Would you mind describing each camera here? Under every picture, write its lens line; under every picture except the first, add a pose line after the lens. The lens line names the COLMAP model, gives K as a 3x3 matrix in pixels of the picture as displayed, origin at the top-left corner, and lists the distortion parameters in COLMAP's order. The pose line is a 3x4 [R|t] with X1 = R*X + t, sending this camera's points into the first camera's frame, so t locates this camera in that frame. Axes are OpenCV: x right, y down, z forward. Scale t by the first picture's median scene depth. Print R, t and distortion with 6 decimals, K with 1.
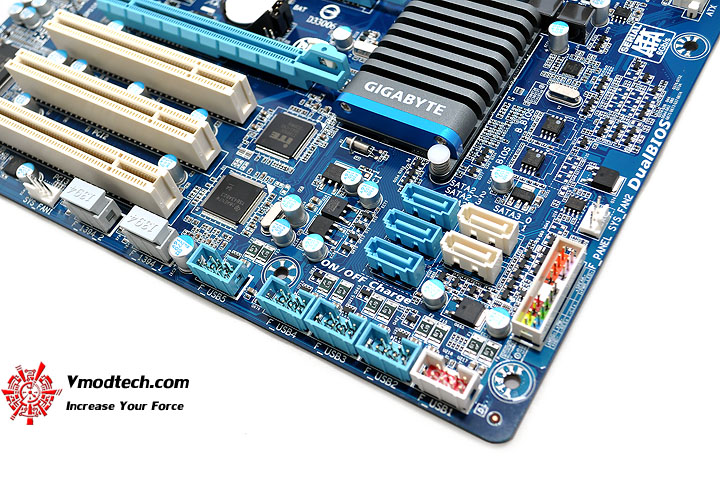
lens RADIAL K [[862.4, 0, 360.0], [0, 862.4, 239.0], [0, 0, 1]] dist [-0.048243, 0.033201]
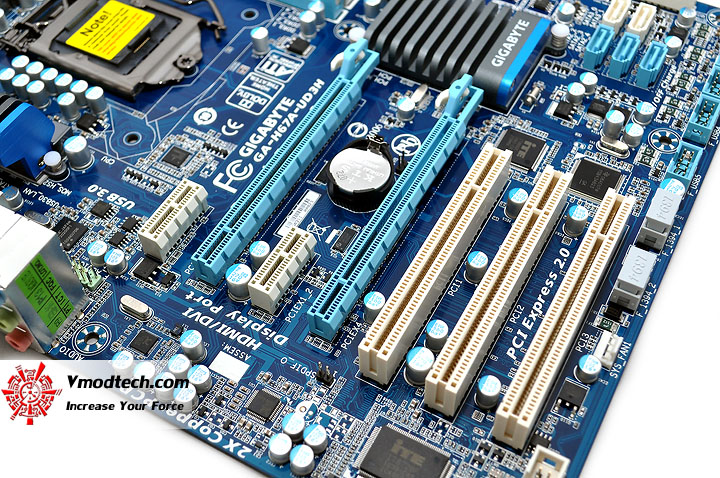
lens RADIAL K [[886.9, 0, 360.0], [0, 886.9, 239.0], [0, 0, 1]] dist [-0.043263, -0.000869]
pose [[-0.039985, -0.679319, 0.732753, -0.997972], [0.858900, 0.351361, 0.372607, -0.686588], [-0.510580, 0.644261, 0.569418, 0.569971]]
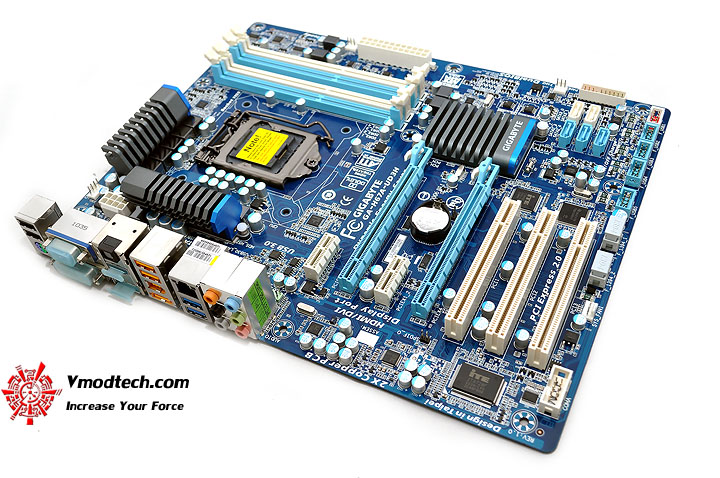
lens RADIAL K [[743.2, 0, 360.0], [0, 743.2, 239.0], [0, 0, 1]] dist [-0.061585, 0.000289]
pose [[-0.067523, -0.615340, 0.785365, -1.343953], [0.893952, 0.312233, 0.321496, -0.911431], [-0.443046, 0.723787, 0.529001, 0.428591]]
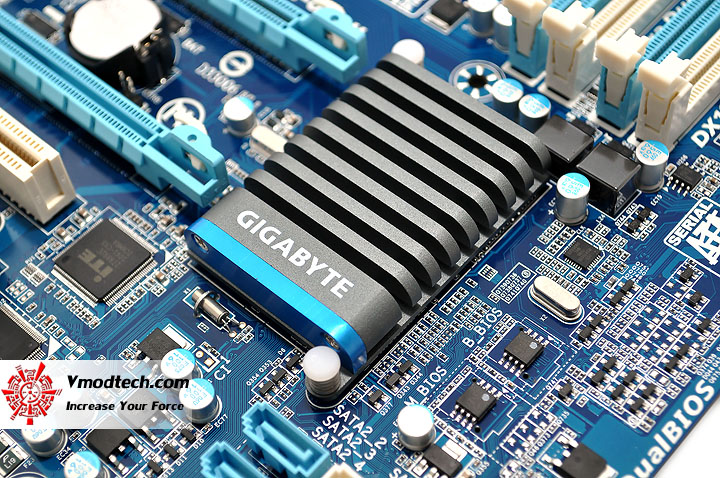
lens RADIAL K [[1291.6, 0, 357.2], [0, 1291.6, 191.0], [0, 0, 1]] dist [0.002940, -0.012133]
pose [[0.977919, 0.207565, -0.024321, 0.106100], [-0.208645, 0.976331, -0.056967, -0.159635], [0.011920, 0.060784, 0.998080, 0.084410]]
